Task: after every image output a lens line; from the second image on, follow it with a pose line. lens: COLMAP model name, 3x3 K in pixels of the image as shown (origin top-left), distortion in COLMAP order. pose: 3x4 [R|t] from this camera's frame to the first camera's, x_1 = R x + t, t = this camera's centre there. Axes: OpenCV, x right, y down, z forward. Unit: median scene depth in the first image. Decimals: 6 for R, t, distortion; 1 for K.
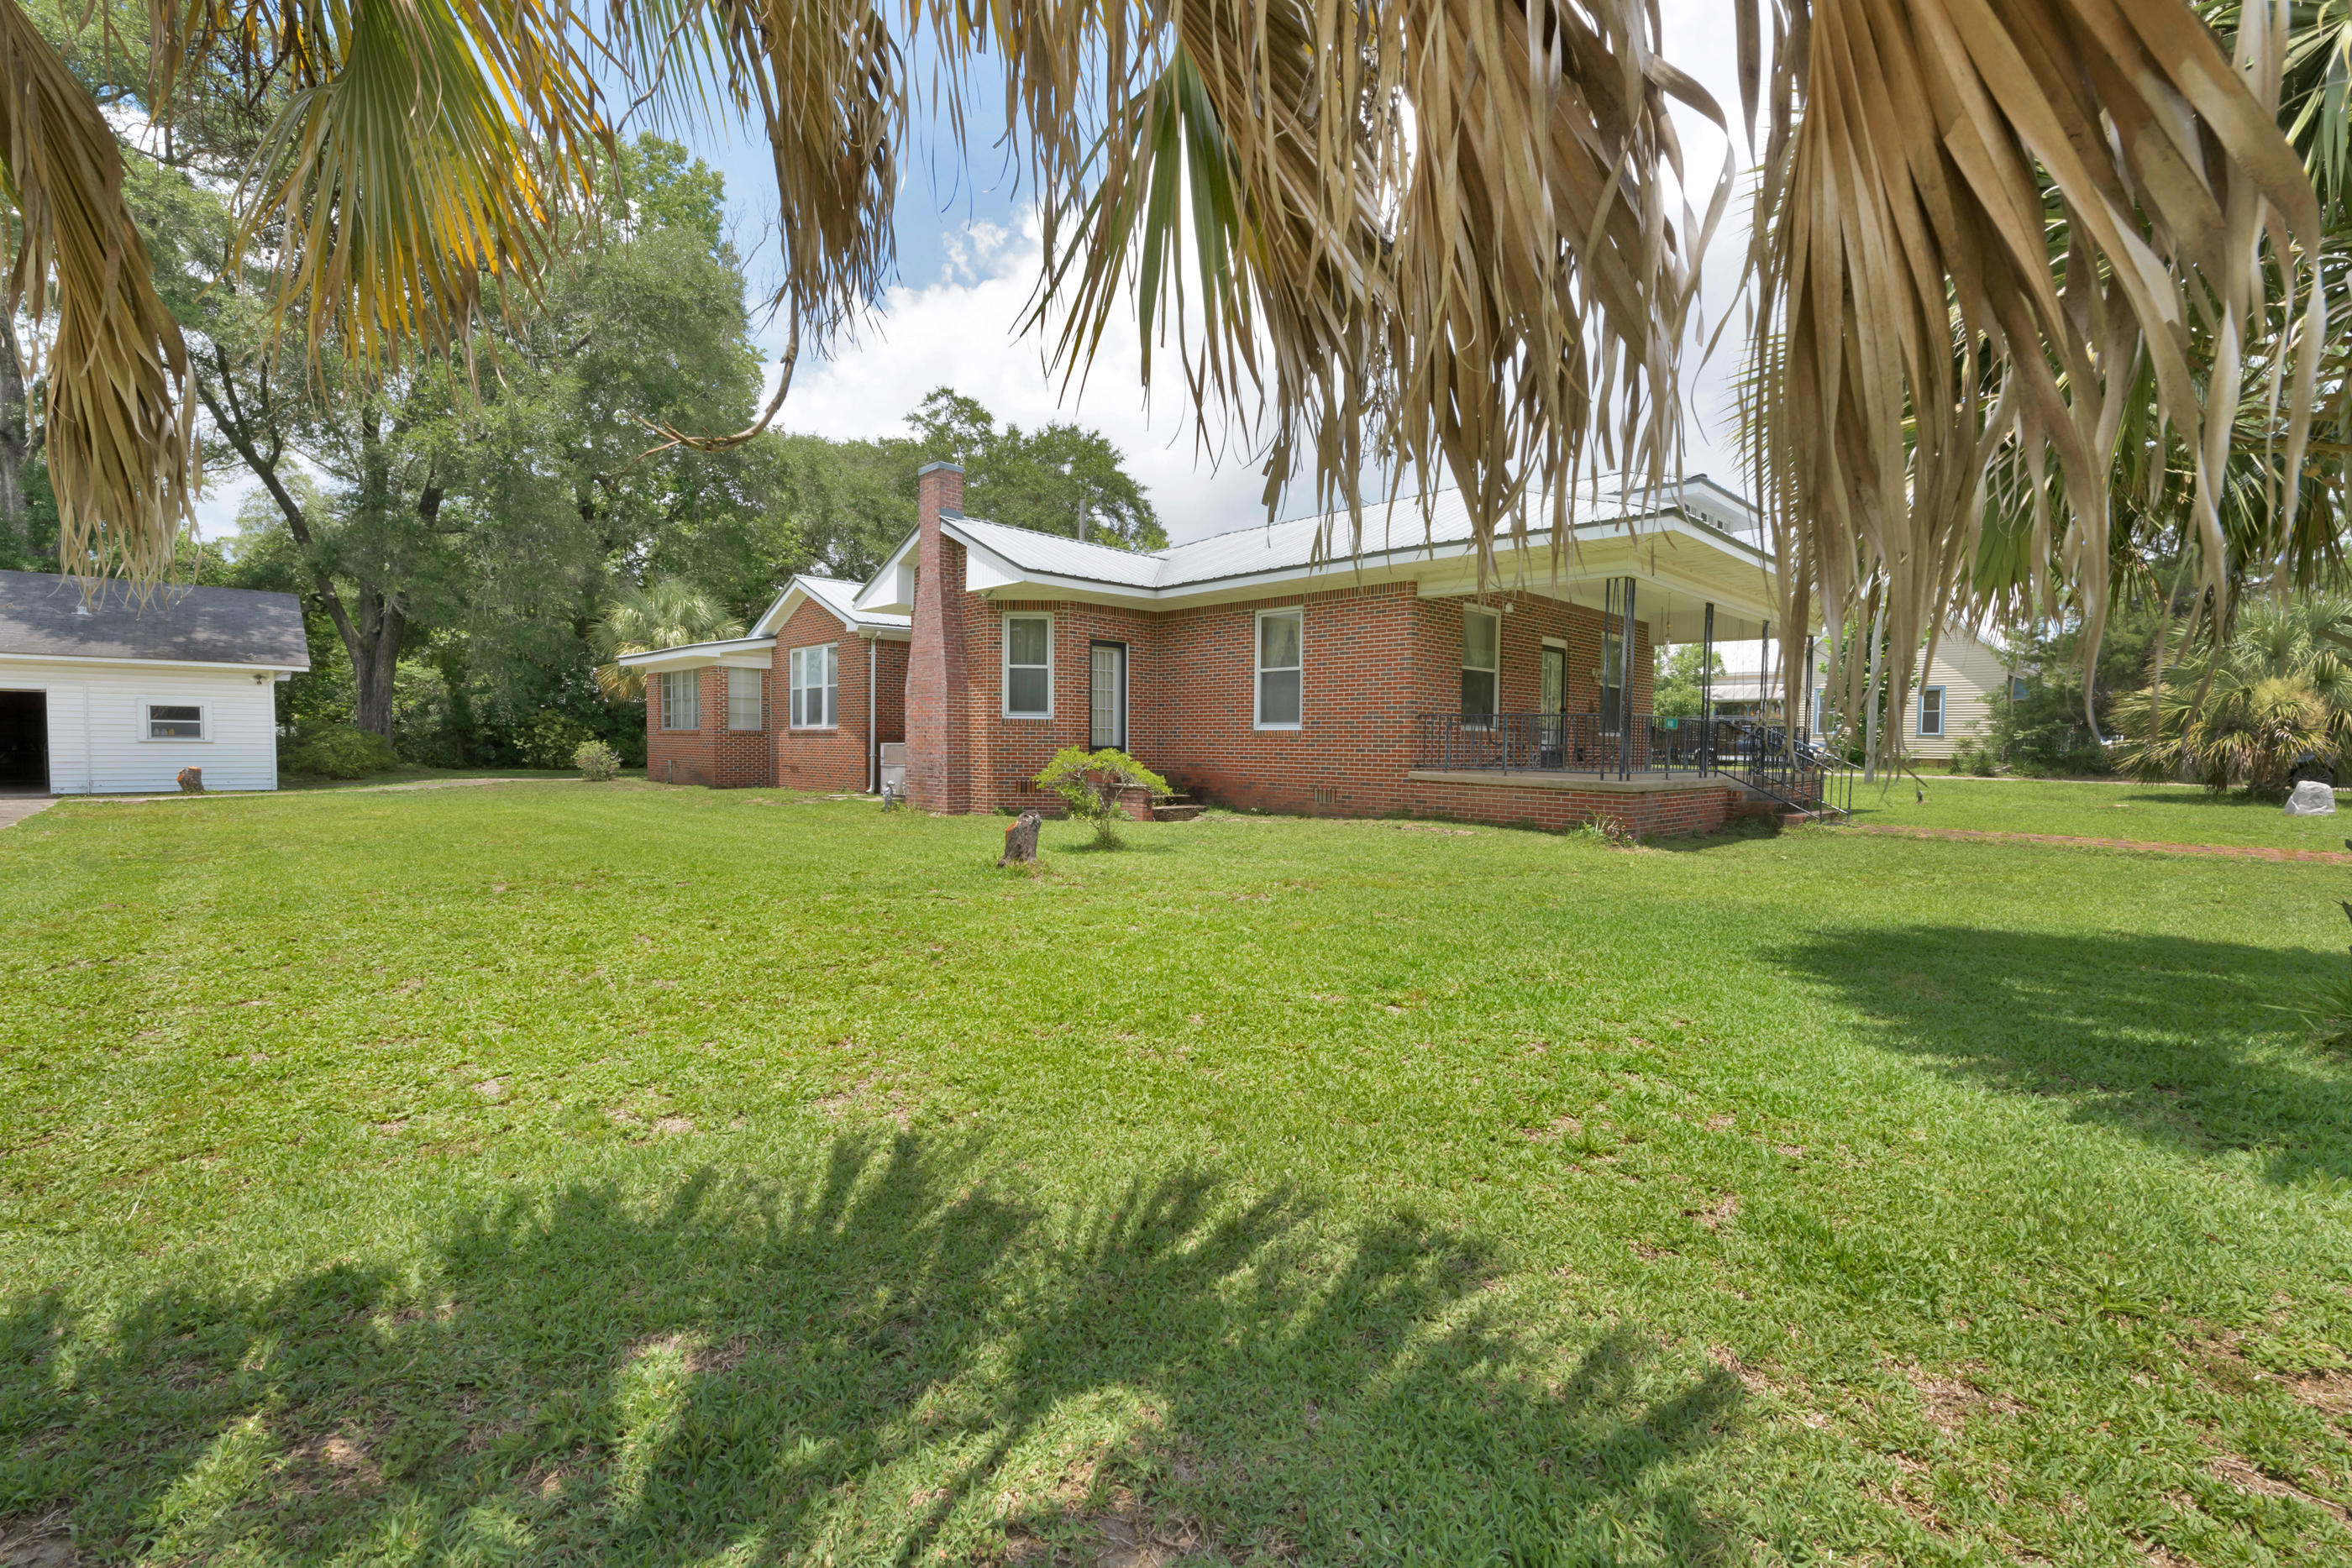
lens RADIAL K [[1003.1, 0, 1186.2], [0, 1003.1, 789.8], [0, 0, 1]] dist [0.001640, -0.000213]
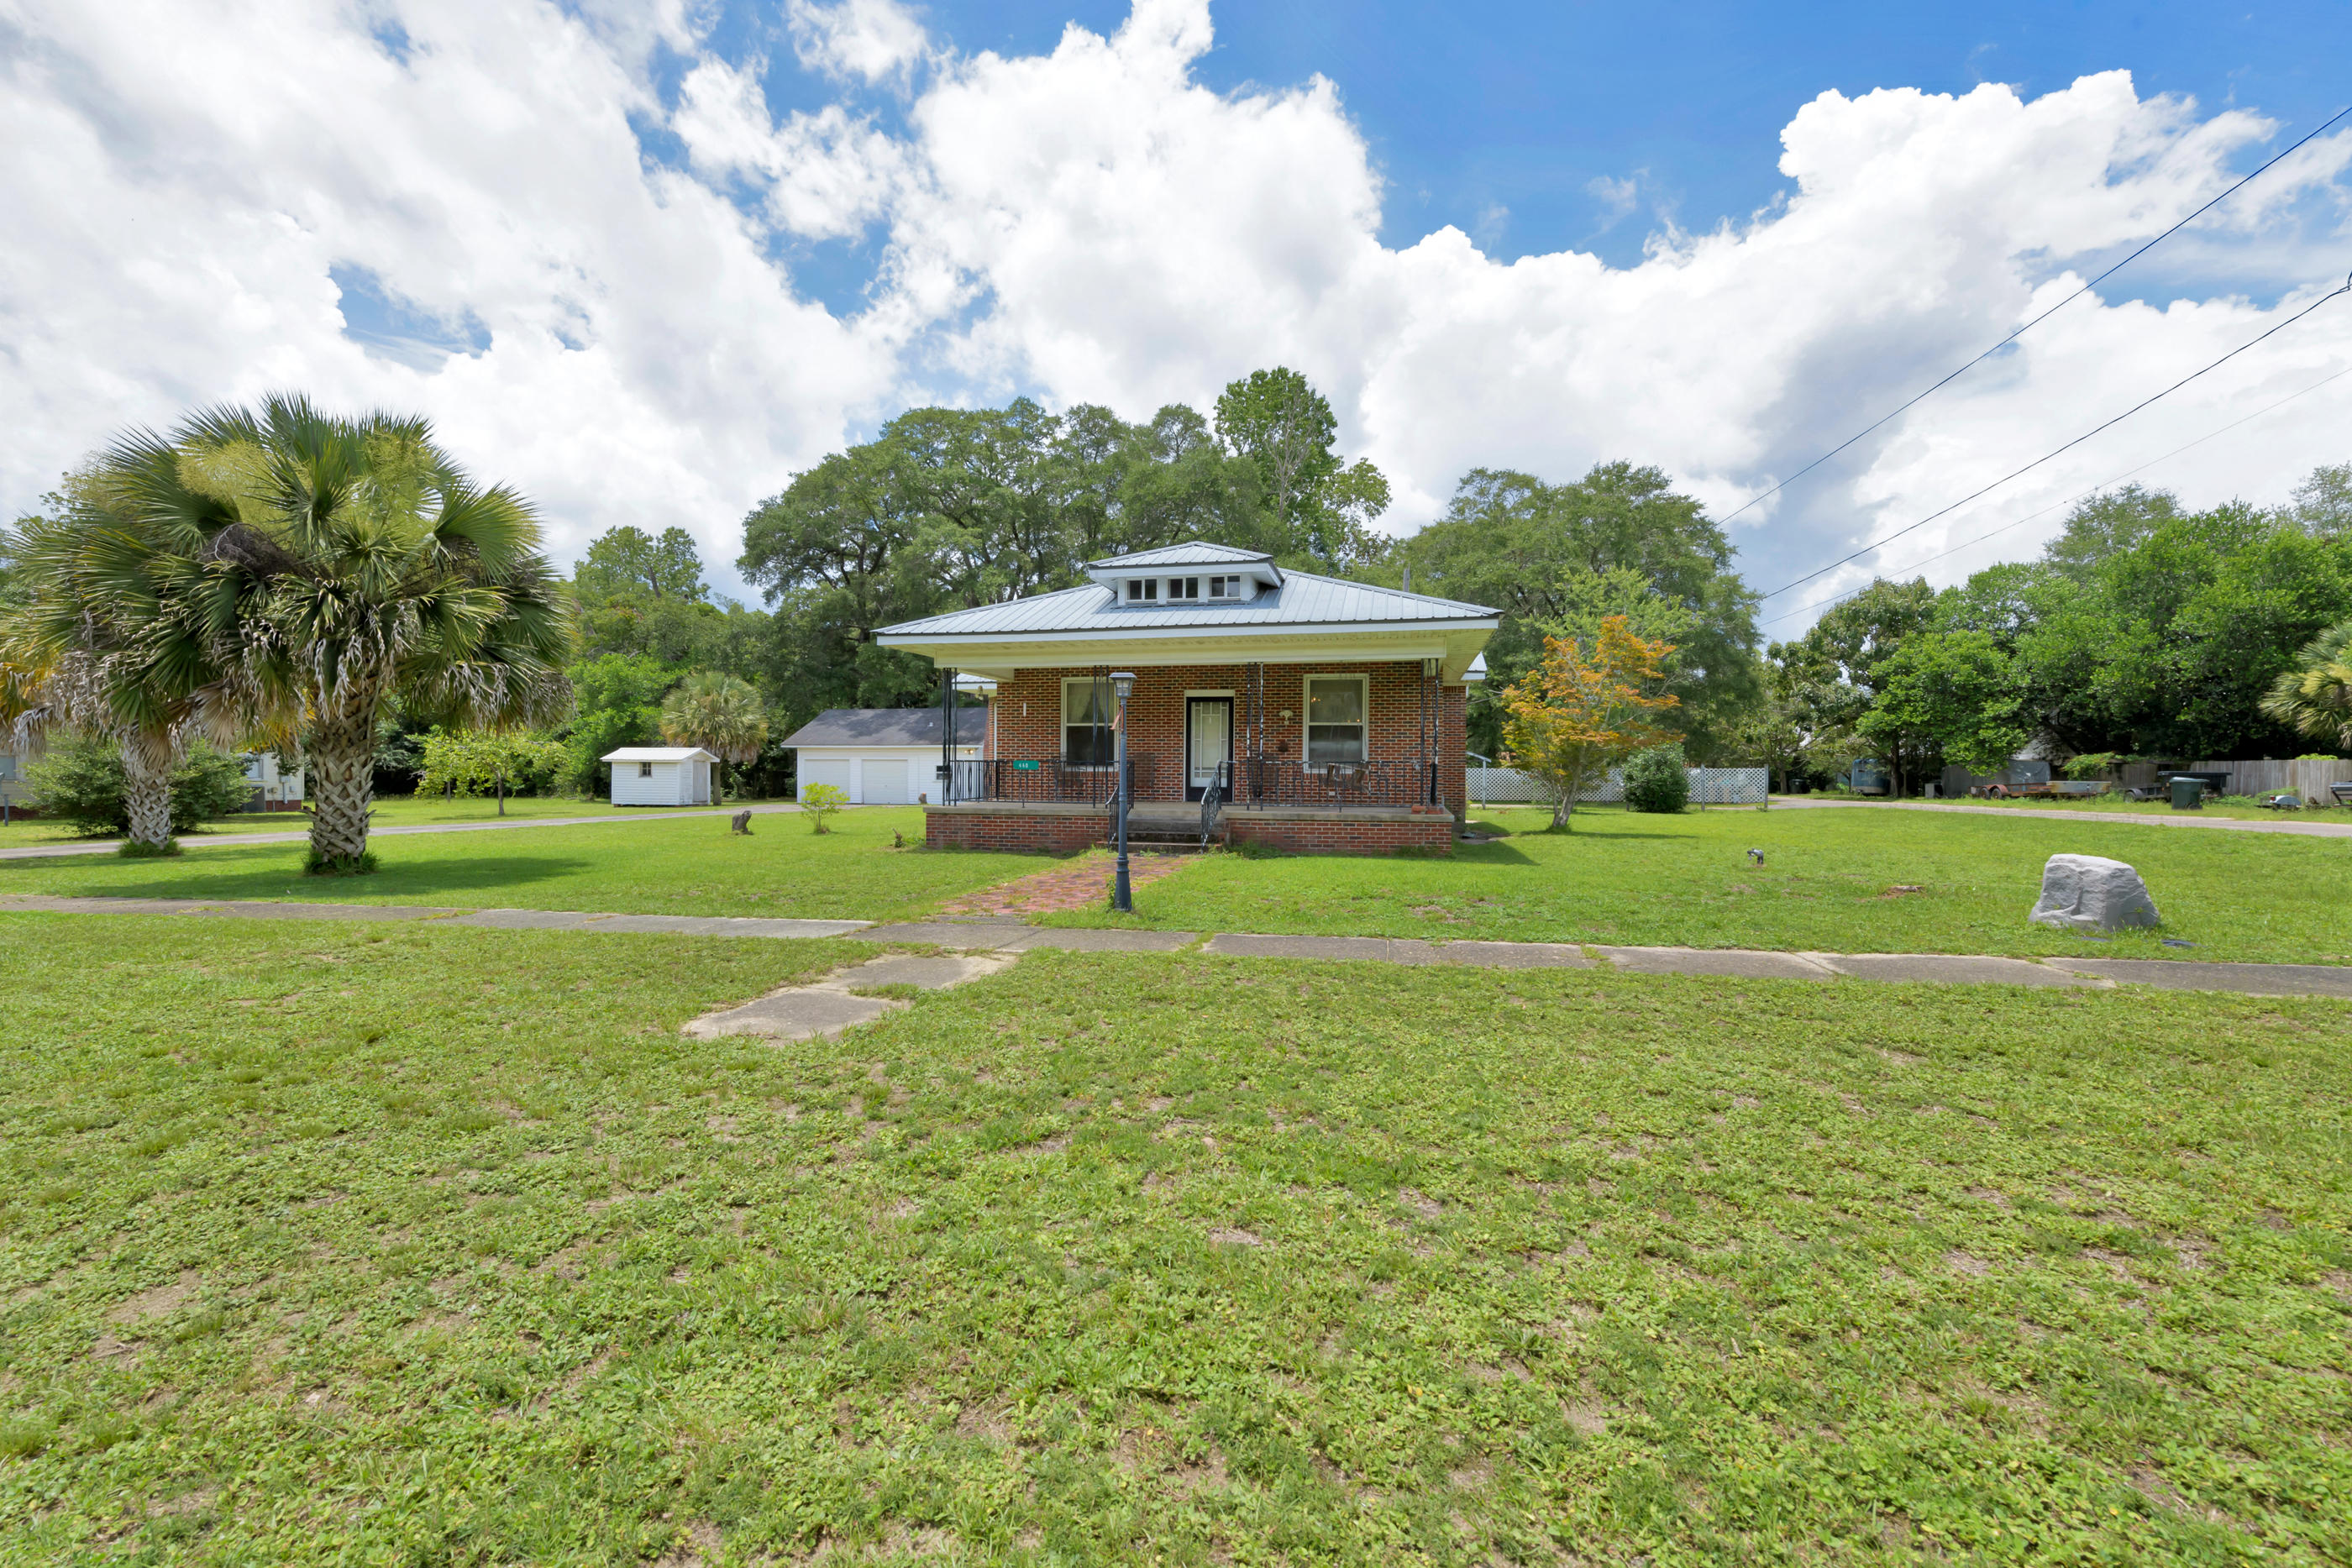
lens RADIAL K [[959.1, 0, 1180.1], [0, 959.1, 770.7], [0, 0, 1]] dist [-0.000937, -0.000313]
pose [[0.539666, -0.011121, -0.841806, 1.158175], [-0.035688, 0.998712, -0.036072, -0.016185], [0.841122, 0.049509, 0.538574, 0.336753]]
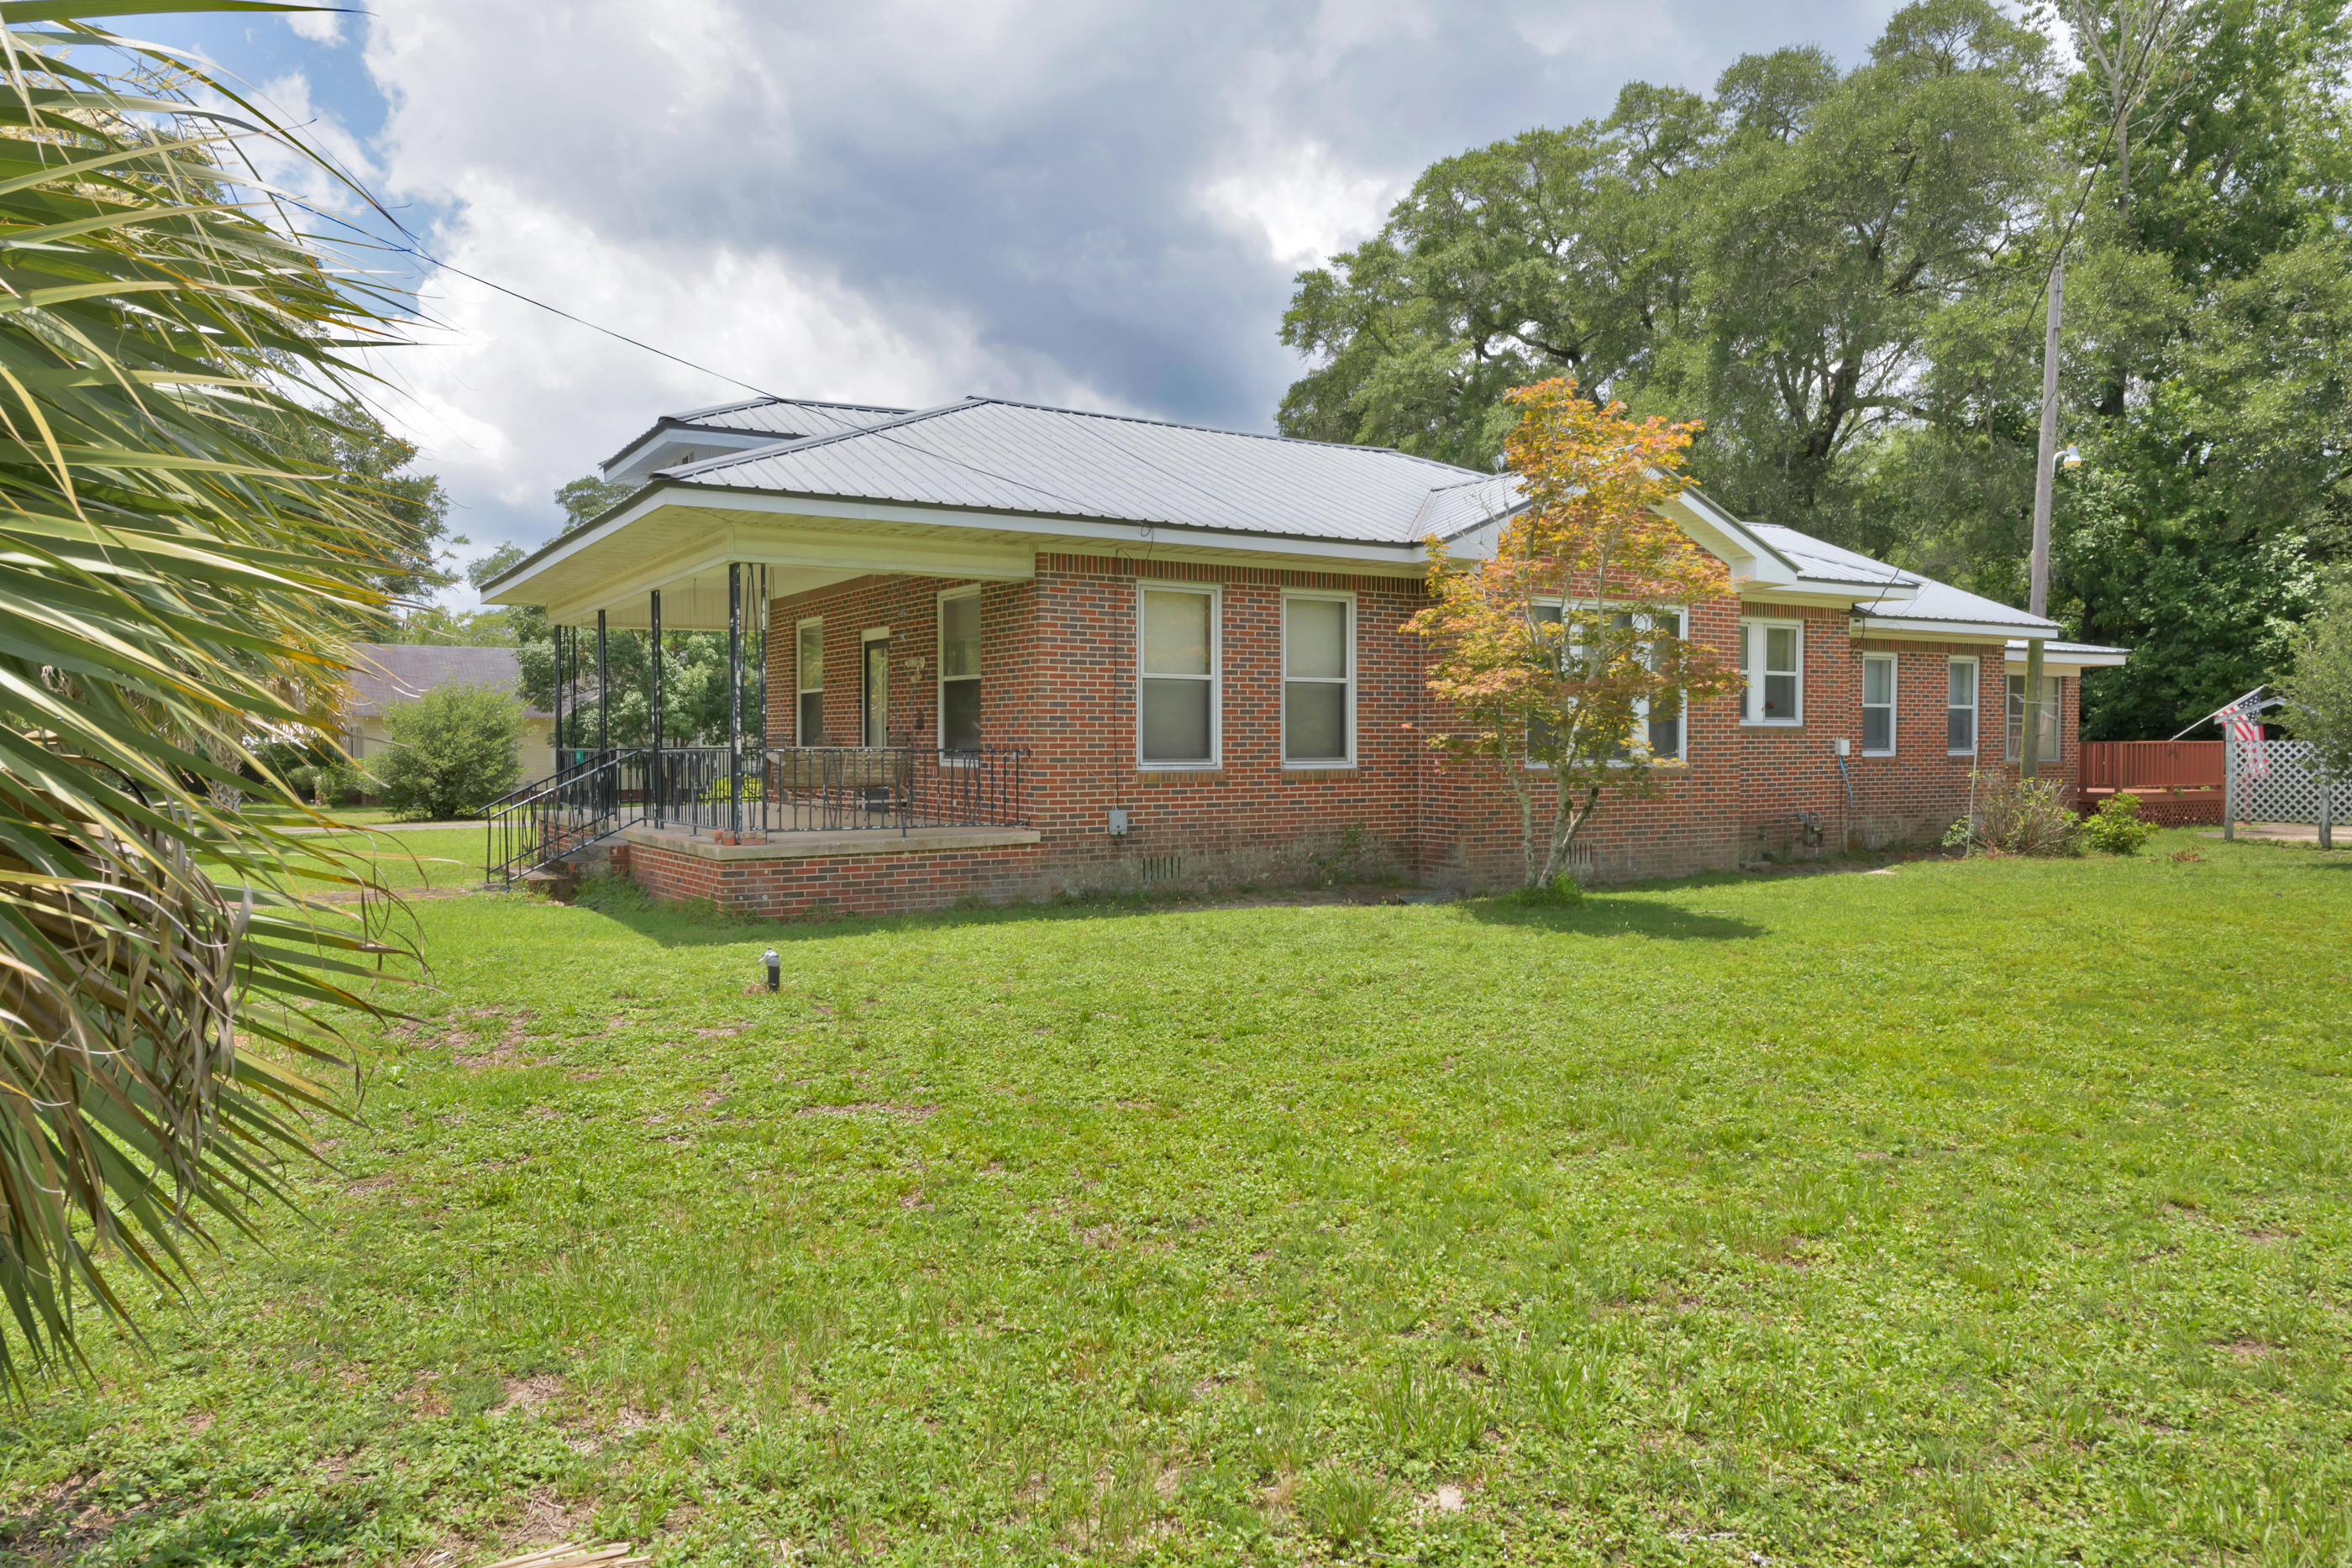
lens RADIAL K [[1587.6, 0, 1181.2], [0, 1587.6, 776.6], [0, 0, 1]] dist [0.006860, 0.003215]
pose [[-0.231803, 0.007273, -0.972736, 1.271112], [-0.041874, 0.998971, 0.017447, -0.069761], [0.971861, 0.044777, -0.231259, 1.327789]]
